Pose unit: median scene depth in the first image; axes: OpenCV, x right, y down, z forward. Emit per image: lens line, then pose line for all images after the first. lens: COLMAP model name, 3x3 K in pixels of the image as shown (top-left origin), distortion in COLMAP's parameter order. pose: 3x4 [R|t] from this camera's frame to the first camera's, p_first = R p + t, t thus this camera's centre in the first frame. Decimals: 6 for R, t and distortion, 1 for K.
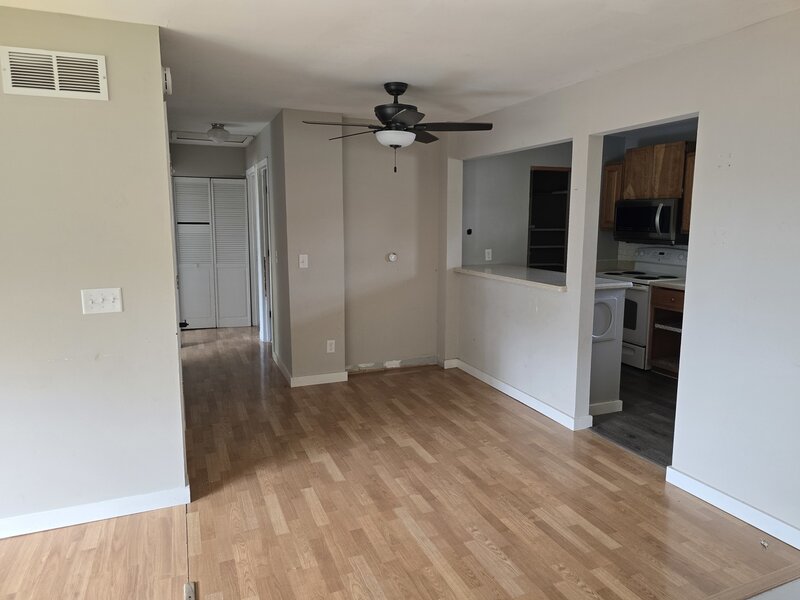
lens RADIAL K [[531.0, 0, 401.2], [0, 531.0, 290.9], [0, 0, 1]] dist [0.058320, -0.053295]
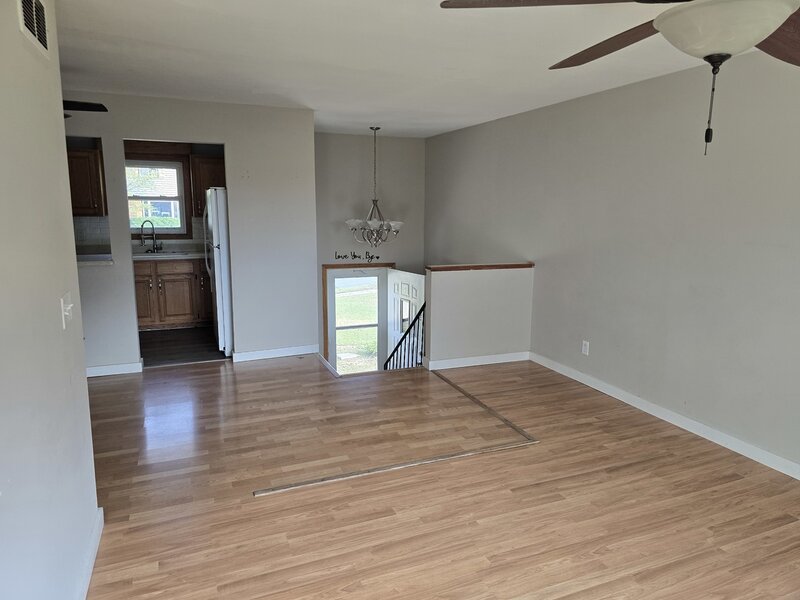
lens RADIAL K [[531.0, 0, 401.2], [0, 531.0, 290.9], [0, 0, 1]] dist [0.058320, -0.053295]
pose [[0.012145, -0.157420, 0.987457, -1.423132], [0.122247, 0.980356, 0.154784, -0.079306], [-0.992425, 0.118834, 0.031151, 0.501922]]
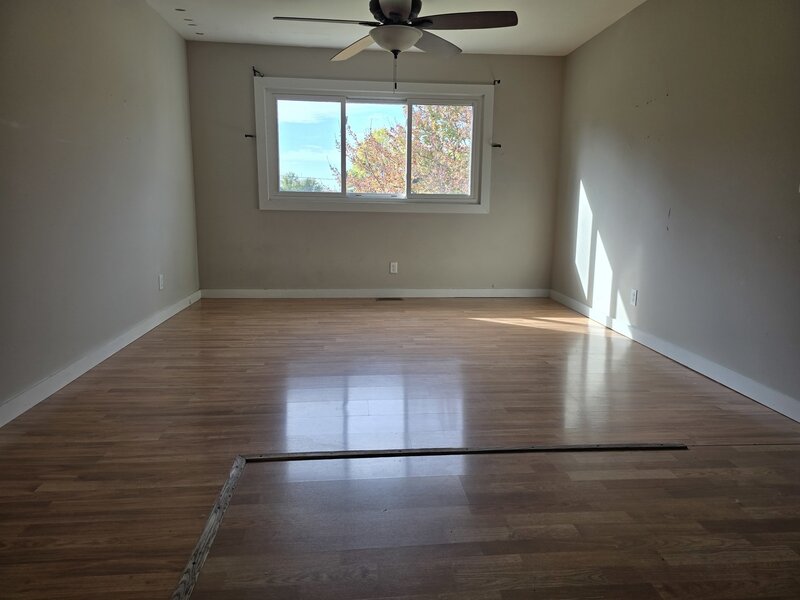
lens RADIAL K [[531.0, 0, 401.2], [0, 531.0, 290.9], [0, 0, 1]] dist [0.058320, -0.053295]
pose [[-0.305102, 0.154391, -0.939721, 0.604284], [-0.137056, 0.969379, 0.203762, 0.118735], [0.942406, 0.190963, -0.274600, 0.654359]]
